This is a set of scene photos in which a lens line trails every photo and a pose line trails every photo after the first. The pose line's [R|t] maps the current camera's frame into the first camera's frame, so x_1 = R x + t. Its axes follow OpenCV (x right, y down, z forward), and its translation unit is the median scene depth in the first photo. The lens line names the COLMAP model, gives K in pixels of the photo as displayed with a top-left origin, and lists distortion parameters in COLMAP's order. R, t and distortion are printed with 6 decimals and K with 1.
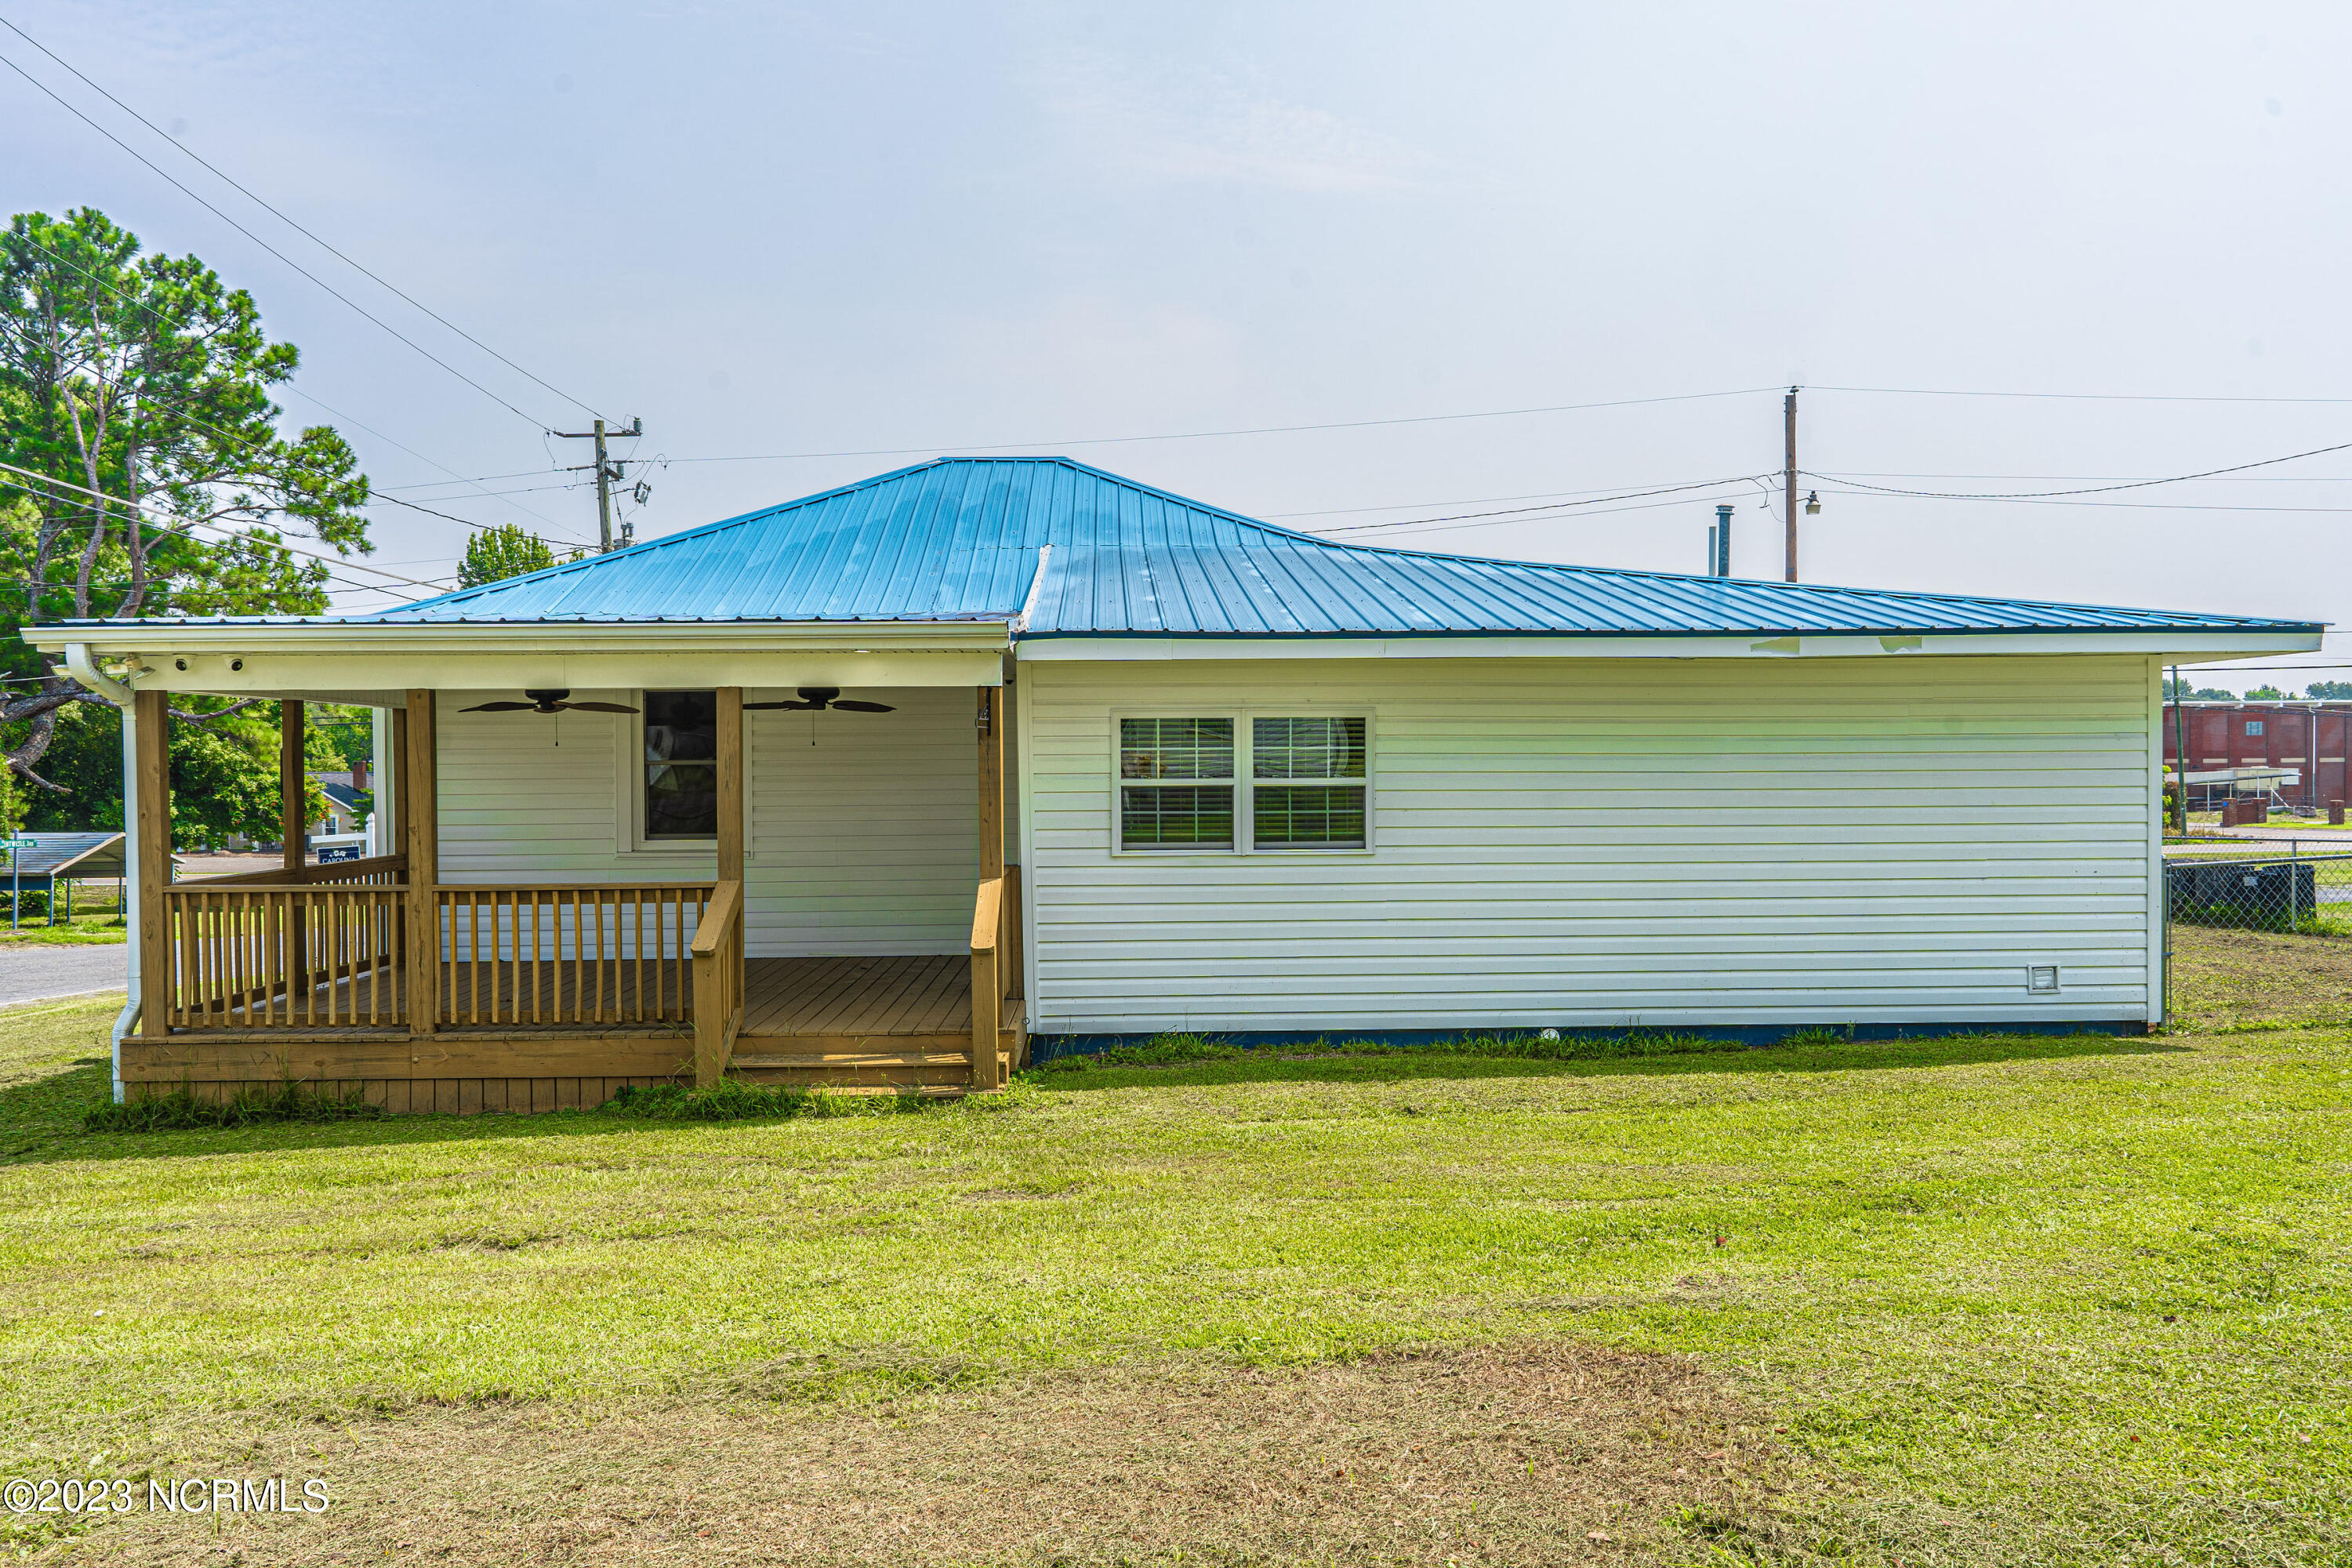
lens RADIAL K [[1590.6, 0, 1175.2], [0, 1590.6, 779.0], [0, 0, 1]] dist [0.002267, -0.001155]
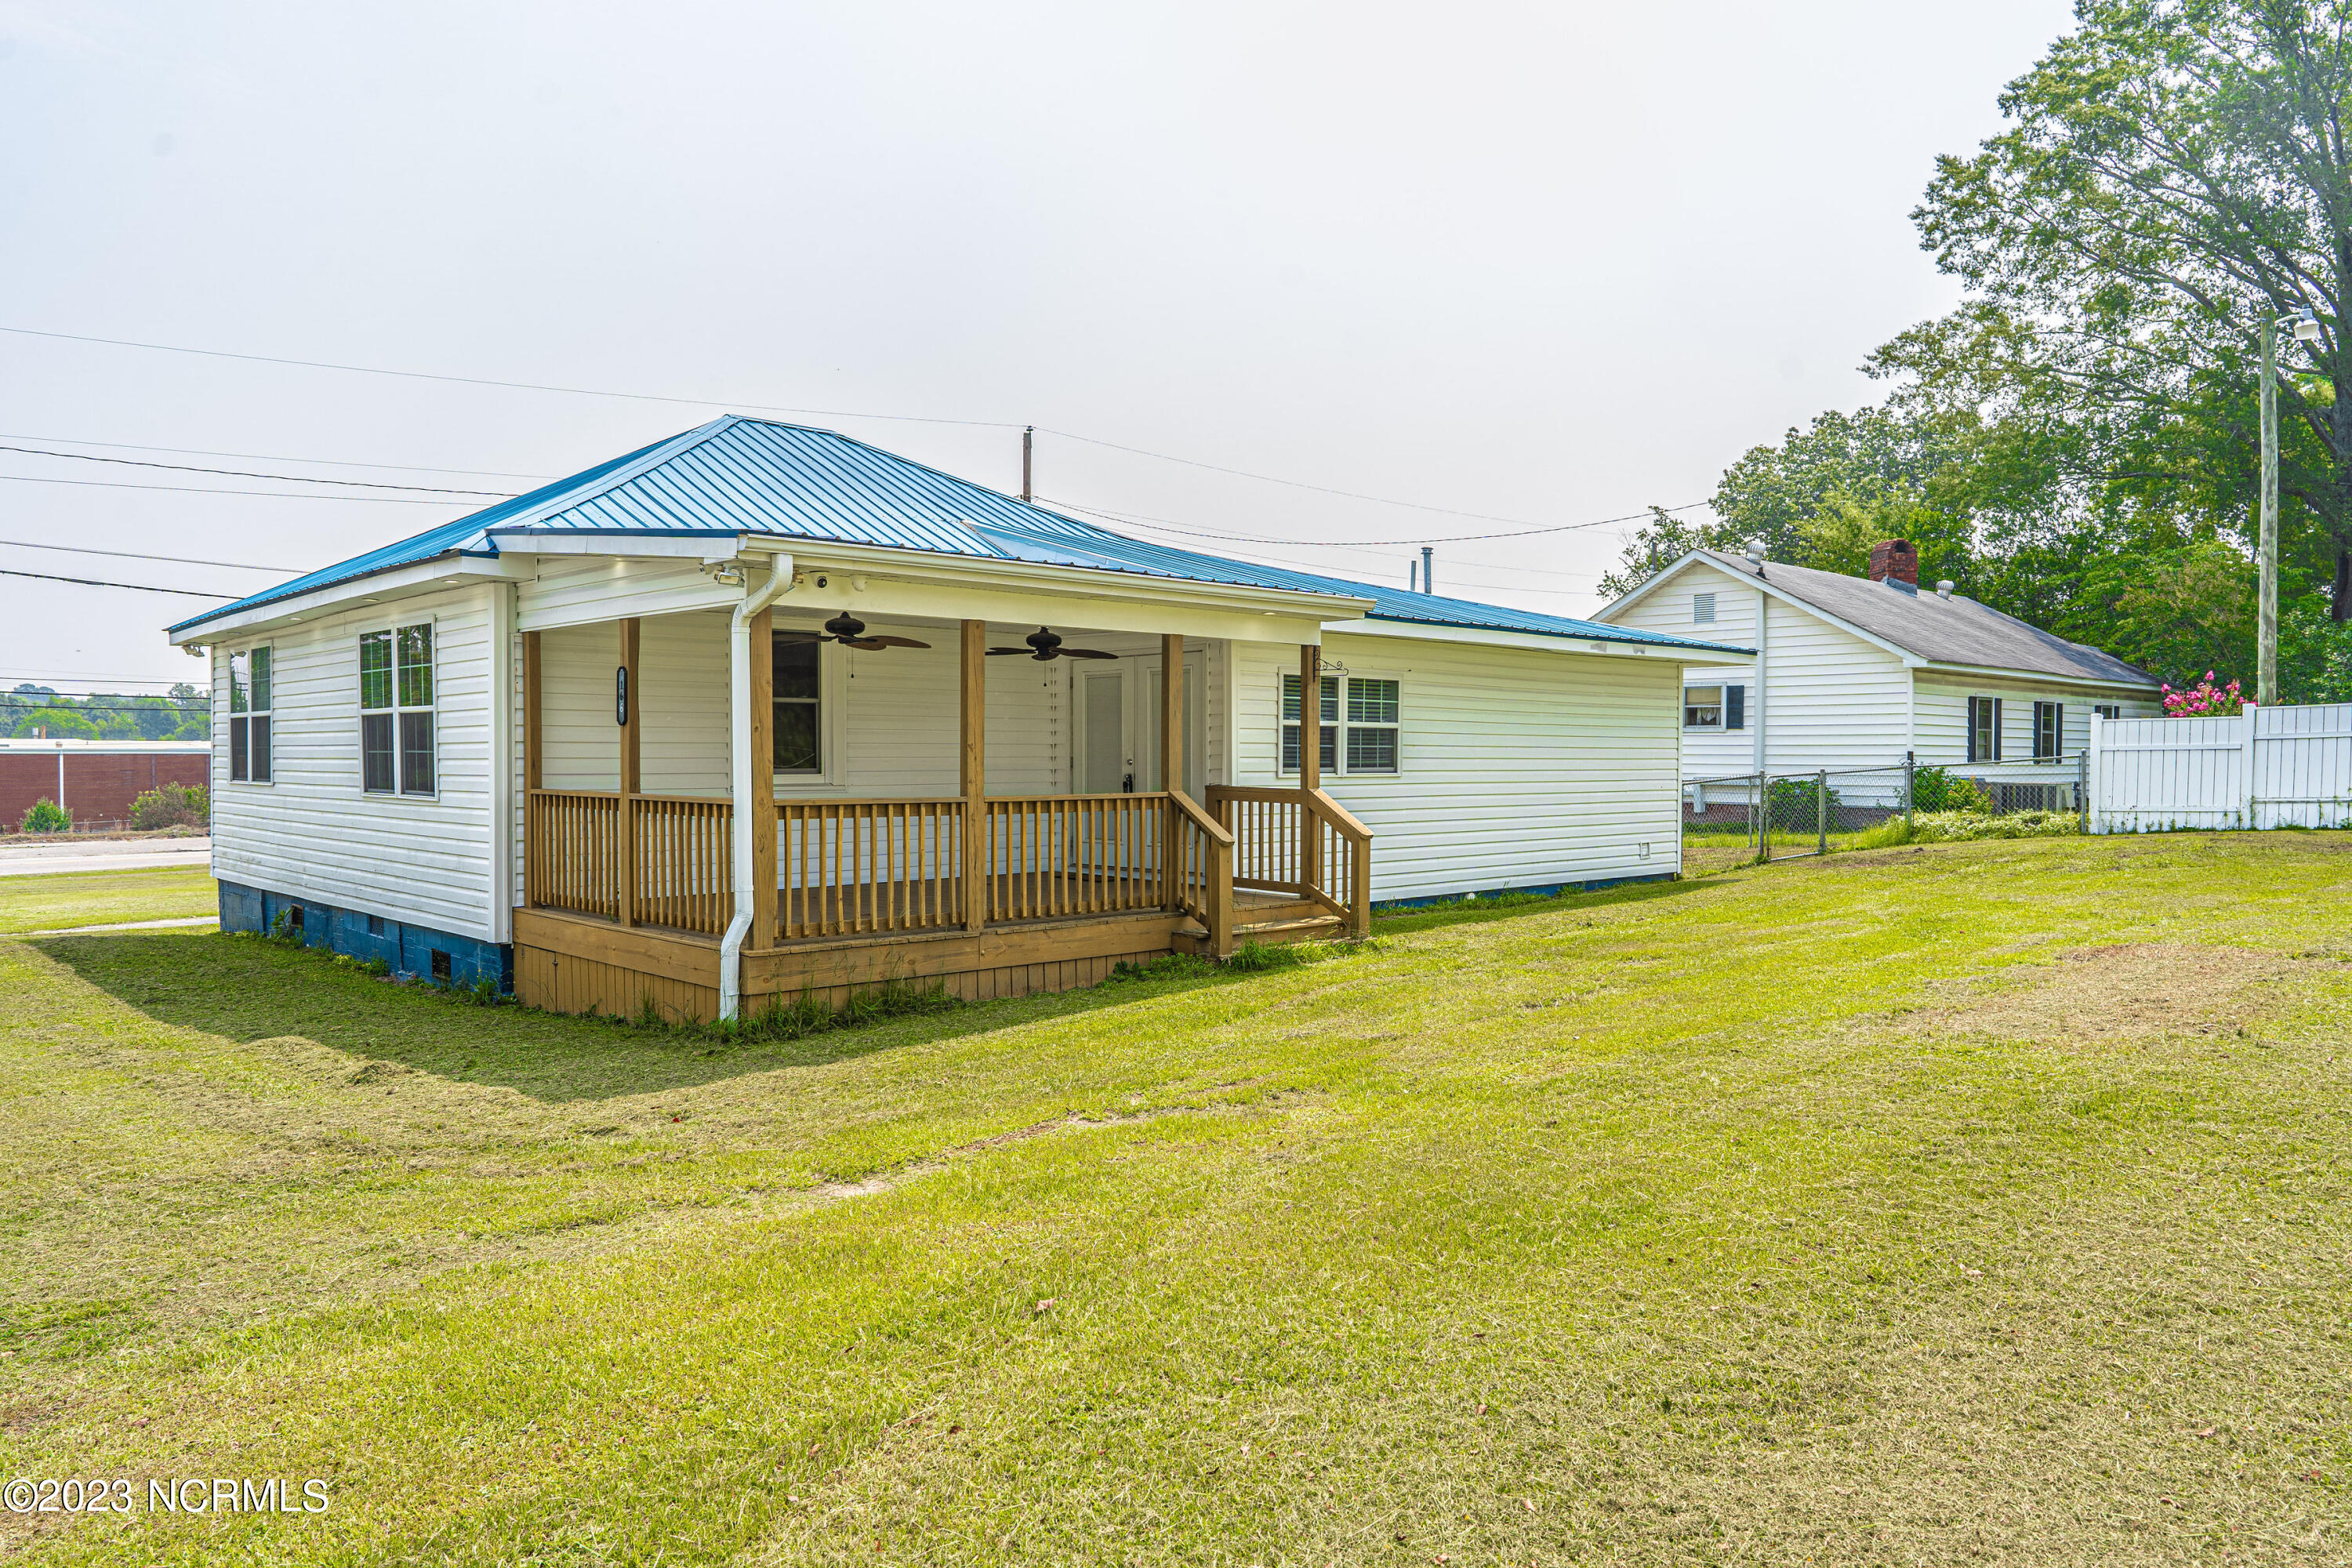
lens RADIAL K [[1590.6, 0, 1172.9], [0, 1590.6, 790.7], [0, 0, 1]] dist [0.002267, -0.001155]
pose [[0.740126, -0.005297, 0.672448, -1.110845], [-0.004196, 0.999913, 0.012495, 0.048504], [-0.672456, -0.012069, 0.740039, 0.089475]]
